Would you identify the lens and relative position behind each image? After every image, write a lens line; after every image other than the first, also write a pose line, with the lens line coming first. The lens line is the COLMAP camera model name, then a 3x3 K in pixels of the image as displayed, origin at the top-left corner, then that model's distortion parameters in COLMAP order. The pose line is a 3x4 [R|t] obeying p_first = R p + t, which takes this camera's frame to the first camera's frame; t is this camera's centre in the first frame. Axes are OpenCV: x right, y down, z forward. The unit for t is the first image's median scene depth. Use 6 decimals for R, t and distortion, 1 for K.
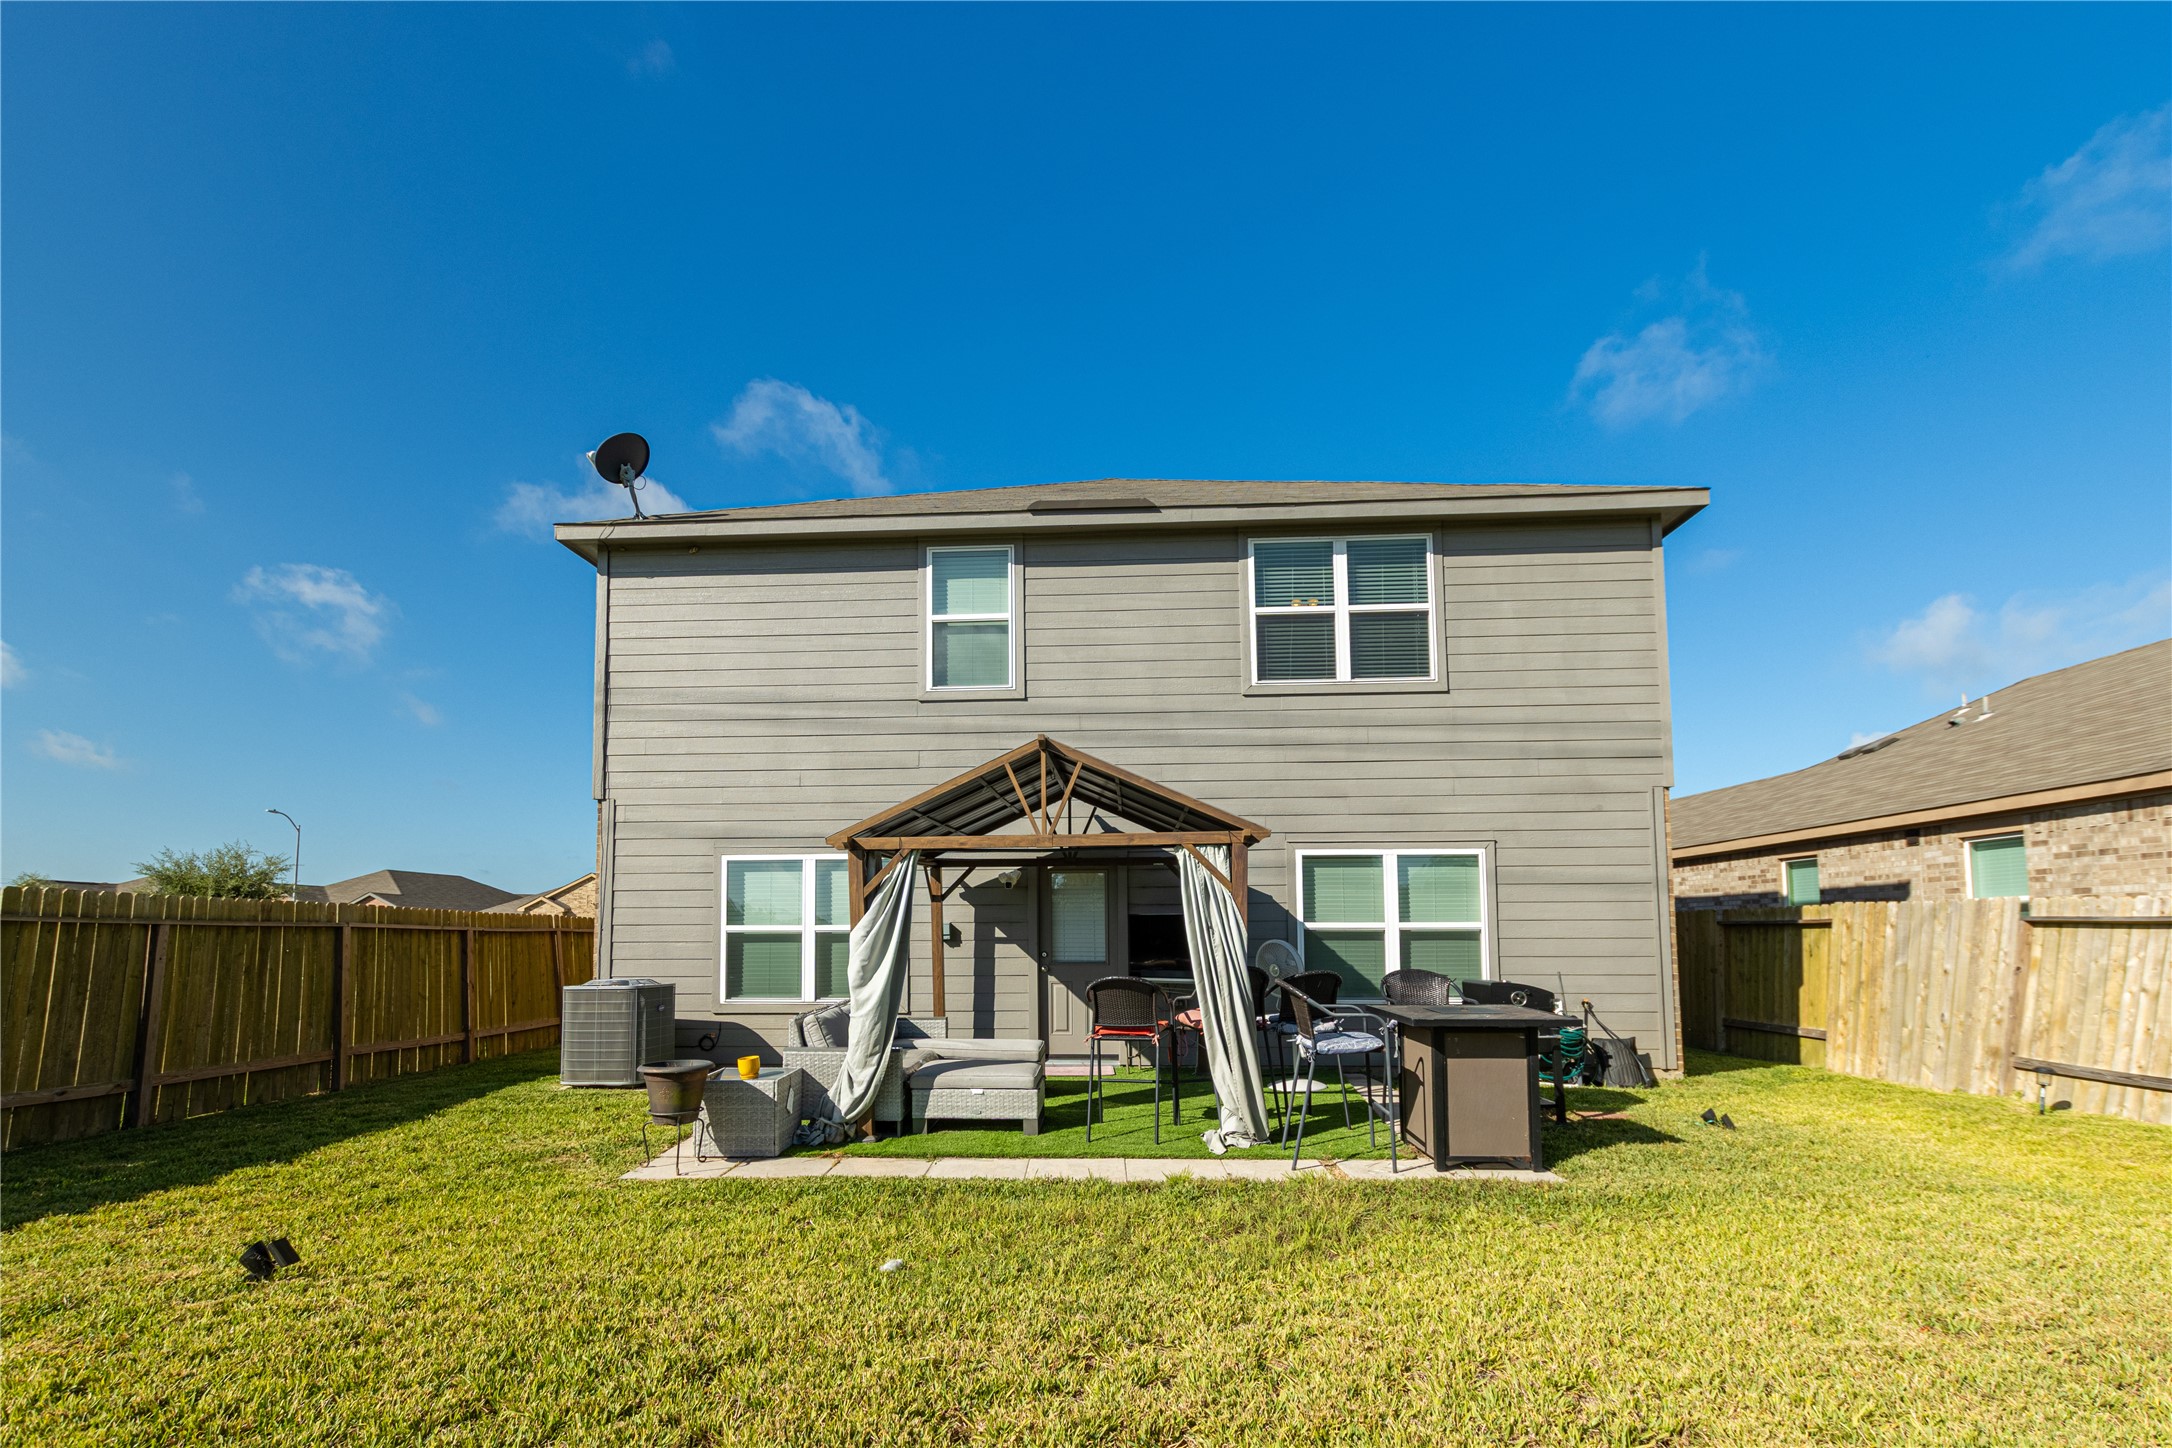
lens RADIAL K [[1035.1, 0, 1071.8], [0, 1035.1, 742.1], [0, 0, 1]] dist [0.005230, 0.000876]
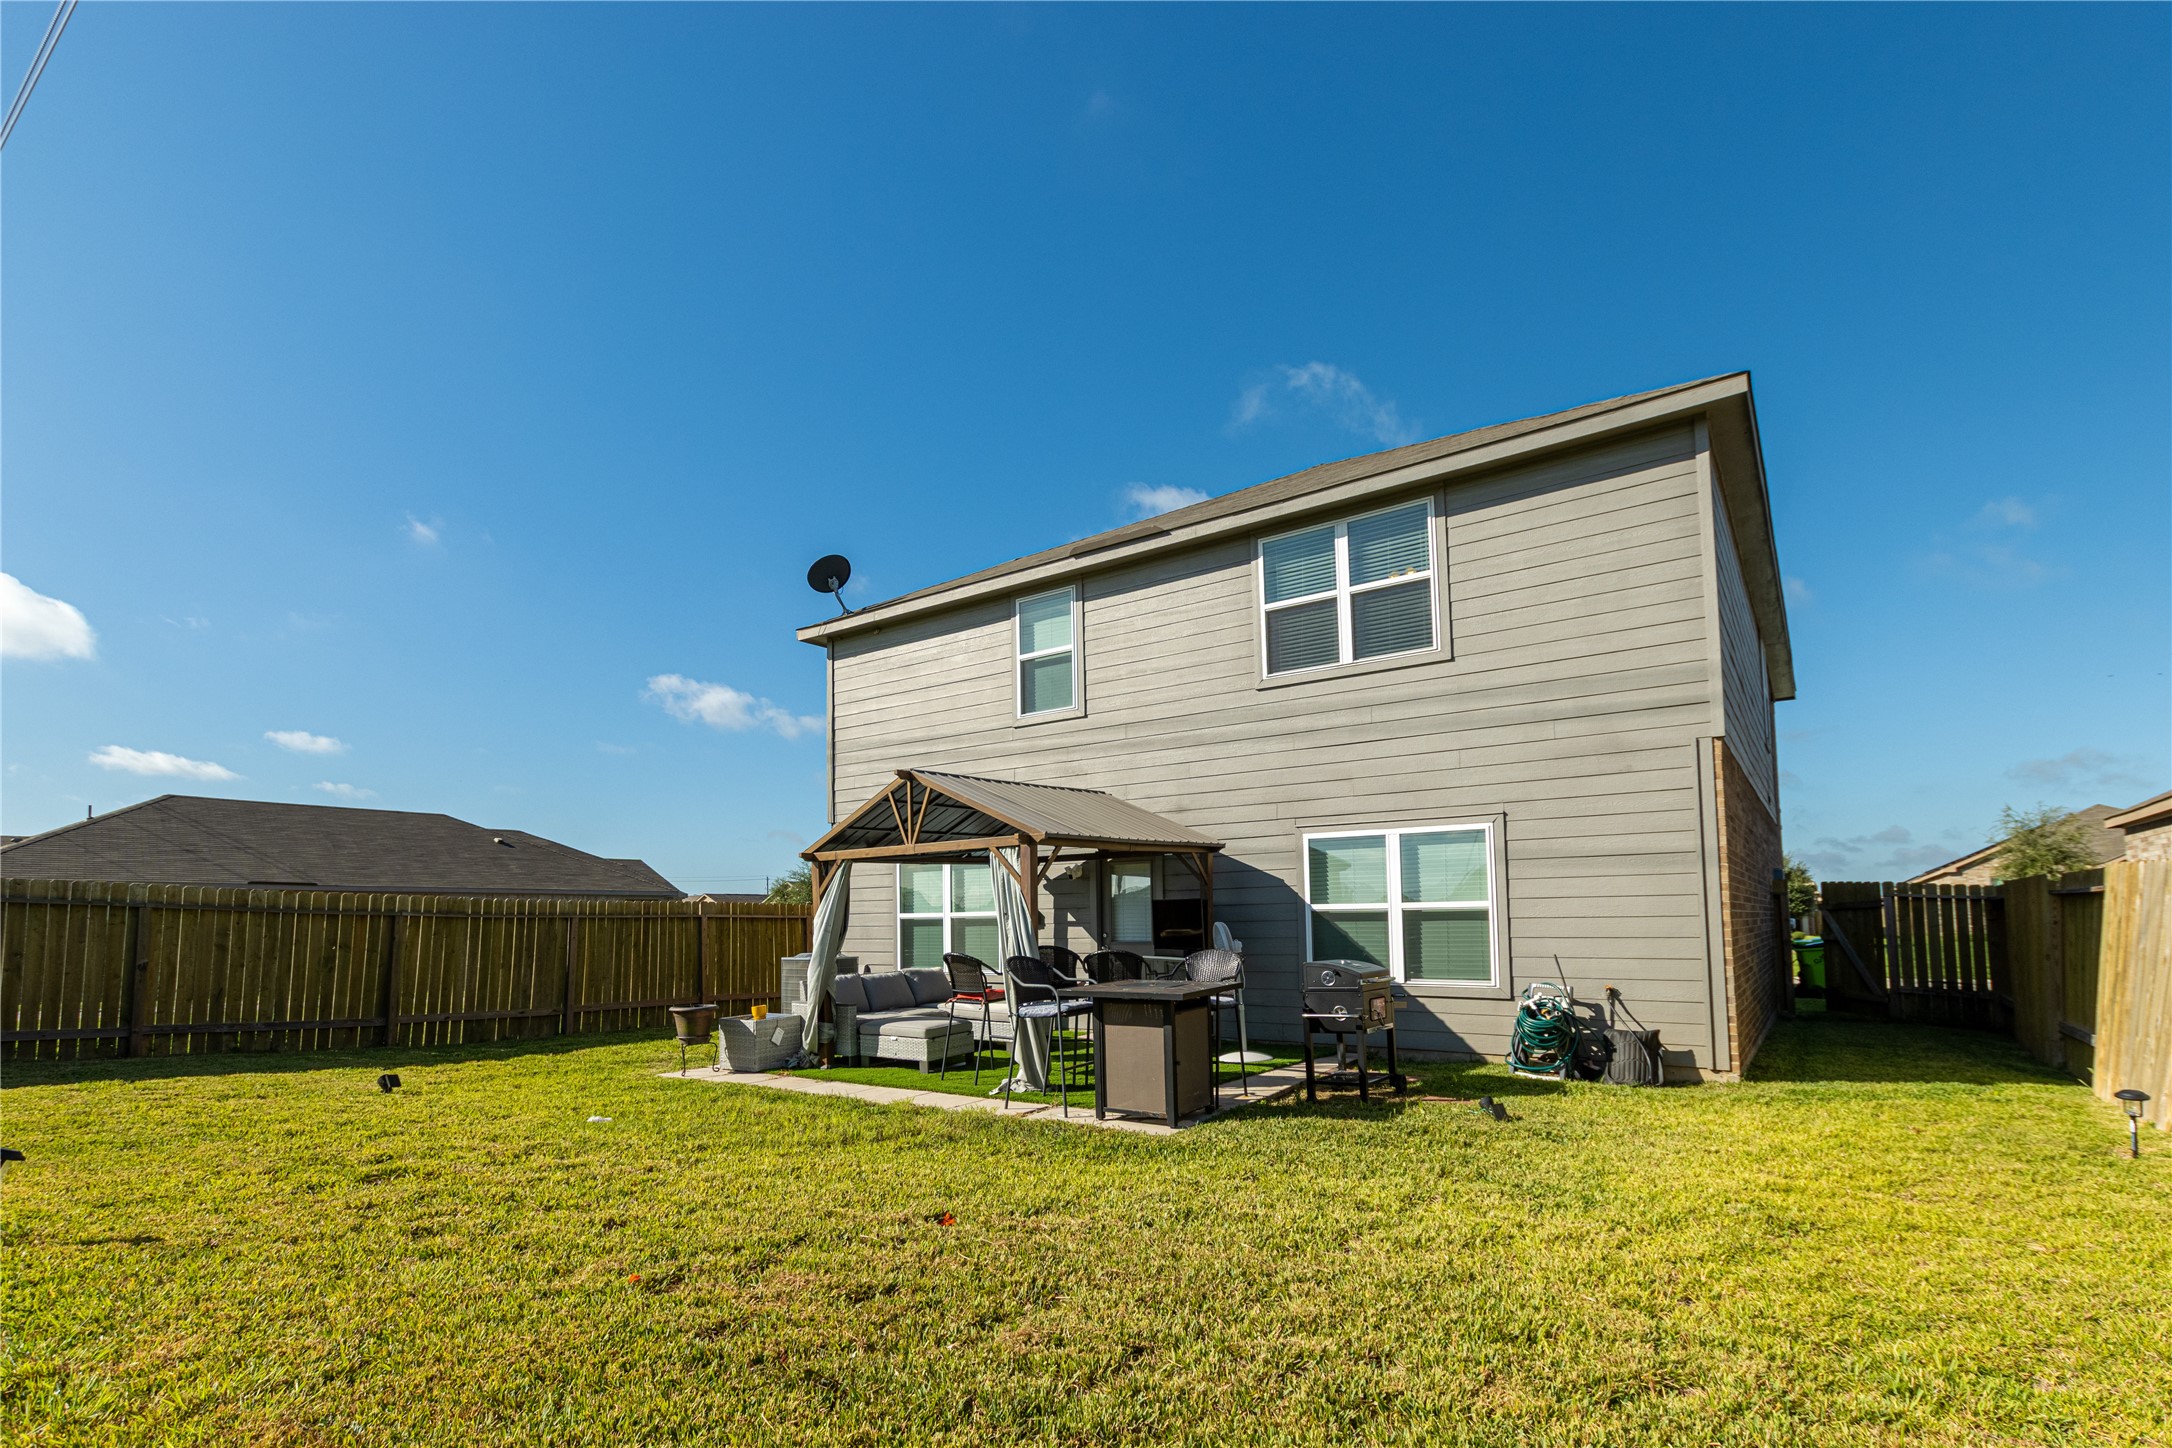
lens RADIAL K [[1044.9, 0, 1058.8], [0, 1044.9, 716.4], [0, 0, 1]] dist [0.001767, 0.000350]
pose [[0.834438, -0.113154, -0.539361, 0.574365], [0.112382, 0.993067, -0.034474, -0.004375], [0.539522, -0.031848, 0.841369, -0.007373]]
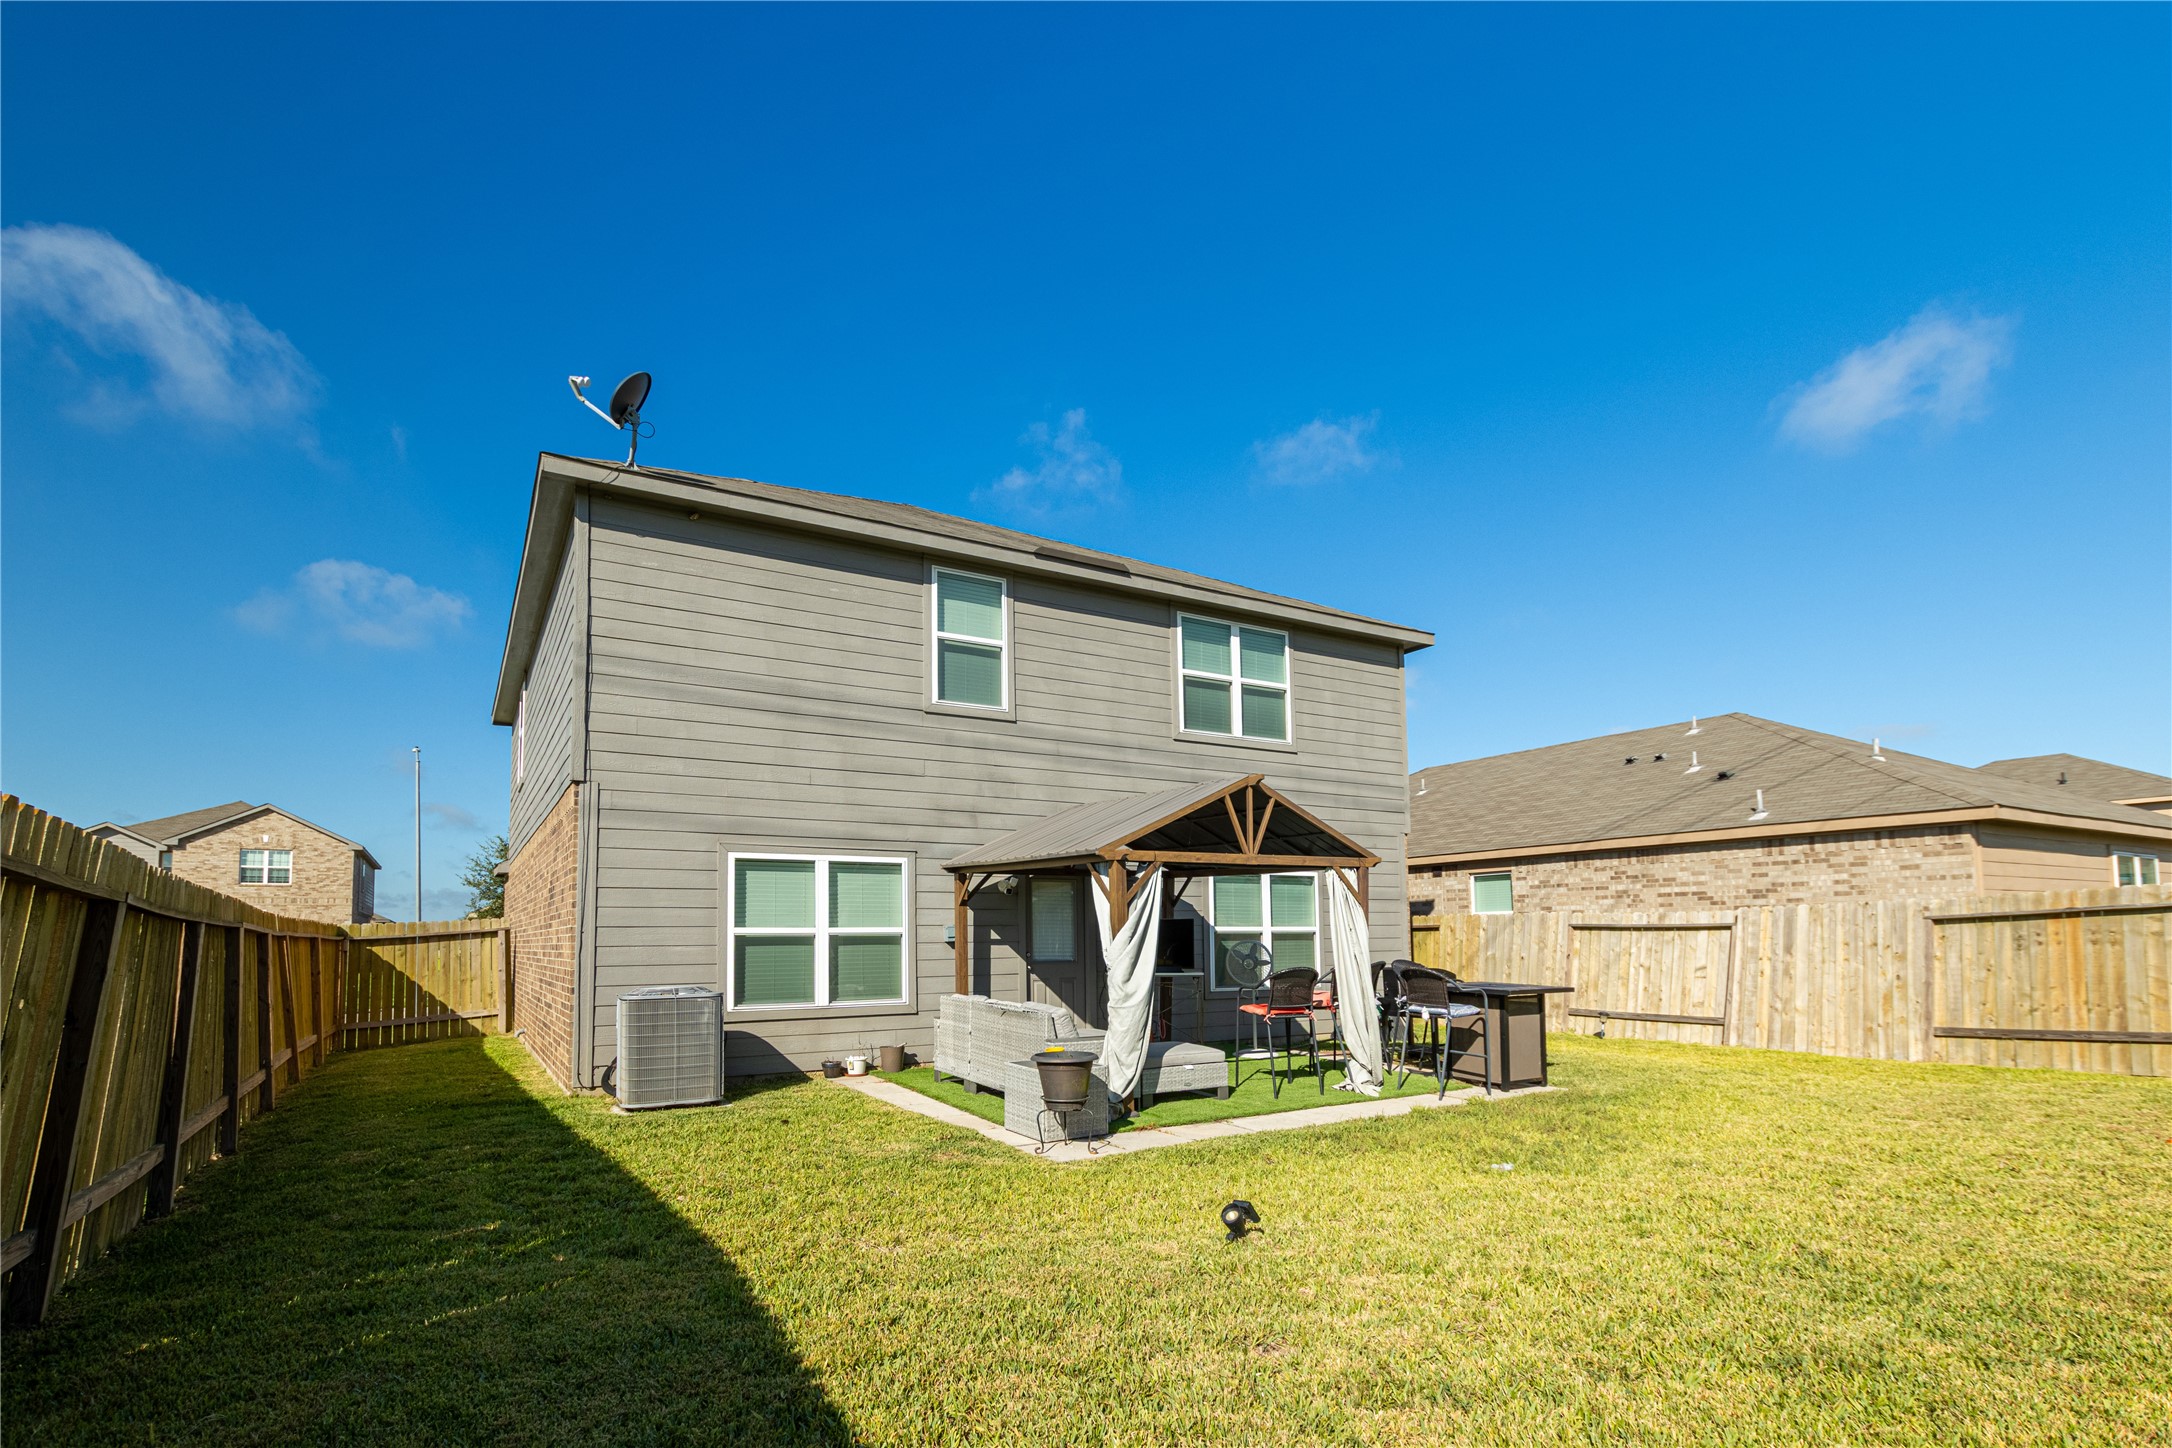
lens RADIAL K [[1013.0, 0, 1086.0], [0, 1013.0, 724.0], [0, 0, 1]] dist [0.002468, 0.000314]
pose [[0.827811, 0.113252, 0.549457, -0.582918], [-0.099297, 0.993527, -0.055181, 0.013155], [-0.552150, -0.008880, 0.833698, 0.062270]]
